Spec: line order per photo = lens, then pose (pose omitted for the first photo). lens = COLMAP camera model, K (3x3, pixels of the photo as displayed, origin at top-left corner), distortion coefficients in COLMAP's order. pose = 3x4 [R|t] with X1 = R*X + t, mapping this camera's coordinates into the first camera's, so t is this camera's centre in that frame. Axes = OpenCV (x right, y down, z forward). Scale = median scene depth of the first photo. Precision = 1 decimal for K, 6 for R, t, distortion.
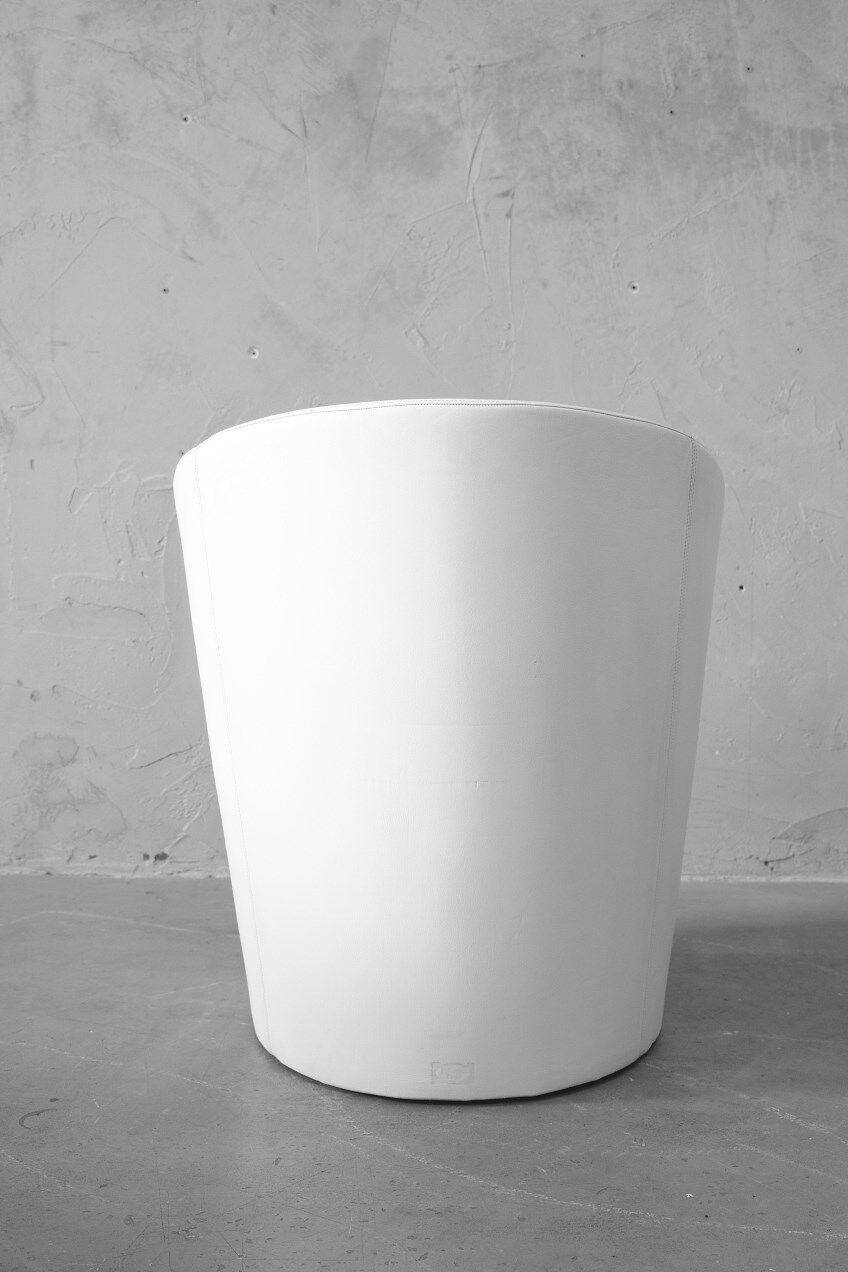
lens RADIAL K [[1720.1, 0, 440.7], [0, 1720.1, 642.0], [0, 0, 1]] dist [0.043026, 0.000000]
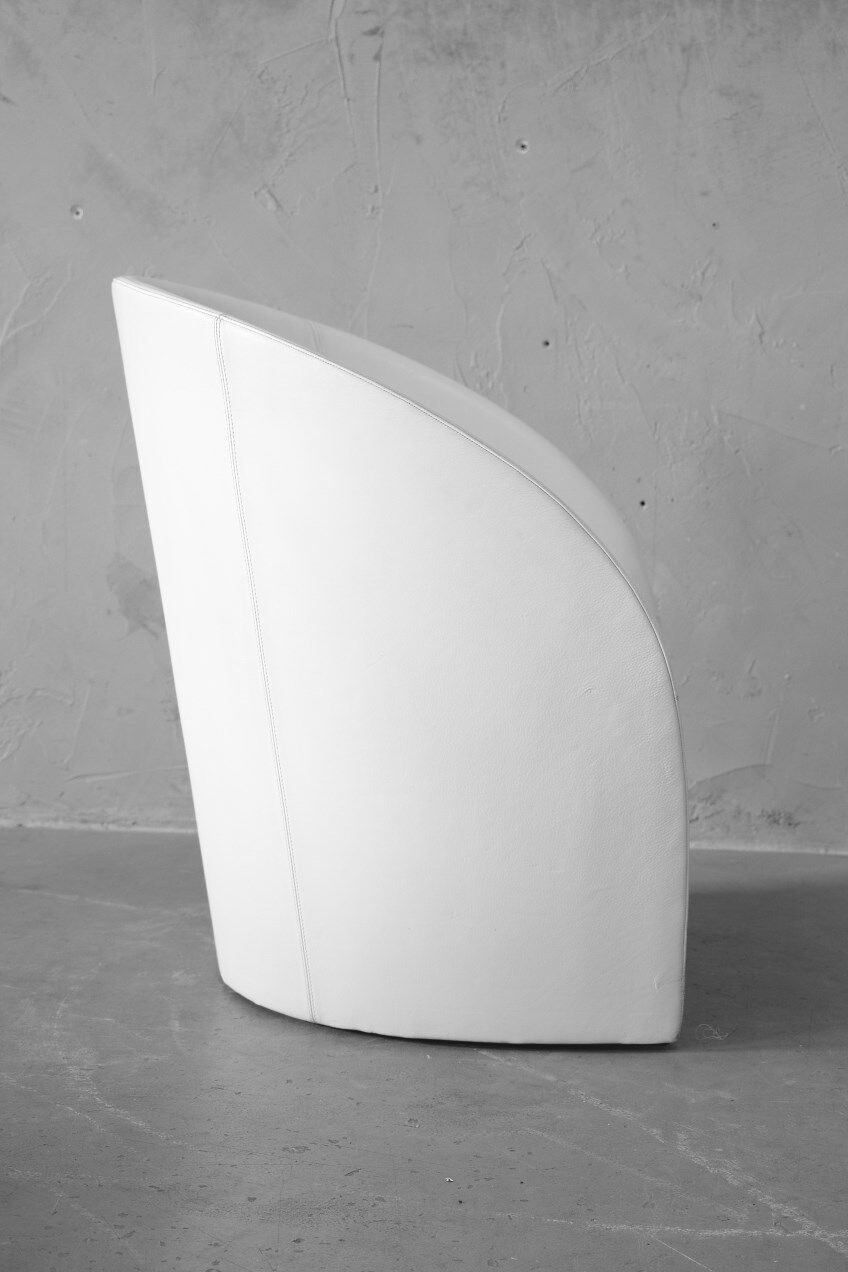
lens RADIAL K [[2097.0, 0, 426.5], [0, 2097.0, 629.8], [0, 0, 1]] dist [0.066397, 0.000000]
pose [[0.999545, 0.026682, -0.014087, 0.085559], [-0.026301, 0.999300, 0.026593, 0.006102], [0.014787, -0.026210, 0.999547, -0.043964]]
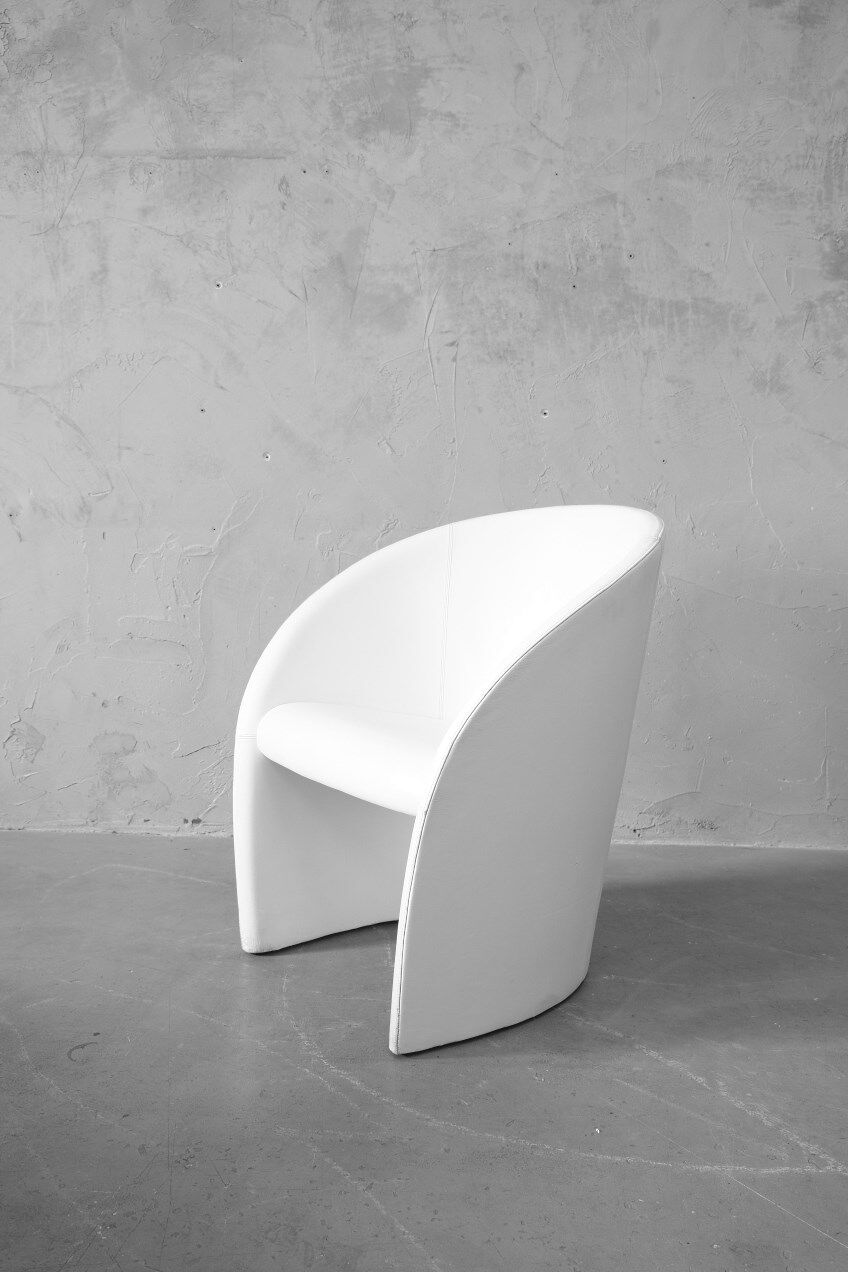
lens RADIAL K [[1148.1, 0, 430.6], [0, 1148.1, 642.8], [0, 0, 1]] dist [0.026505, -0.021937]
pose [[0.999820, 0.012351, 0.014437, 0.010166], [-0.012518, 0.999855, 0.011522, -0.032735], [-0.014292, -0.011701, 0.999829, 0.085042]]
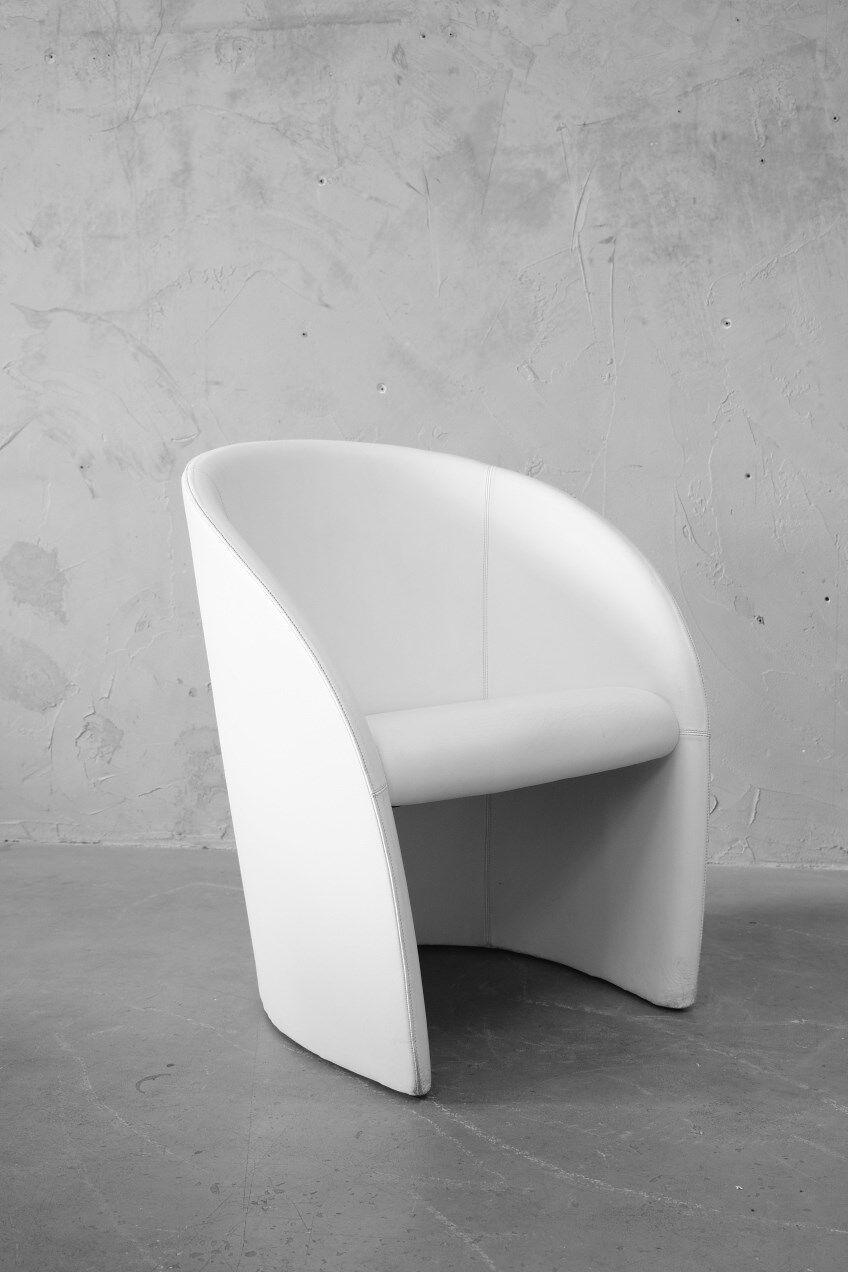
lens RADIAL K [[1469.0, 0, 443.9], [0, 1469.0, 644.5], [0, 0, 1]] dist [0.029075, 0.000000]
pose [[0.993842, 0.005540, -0.110670, 0.038570], [-0.004443, 0.999939, 0.010152, -0.011632], [0.110719, -0.009597, 0.993805, 0.054845]]
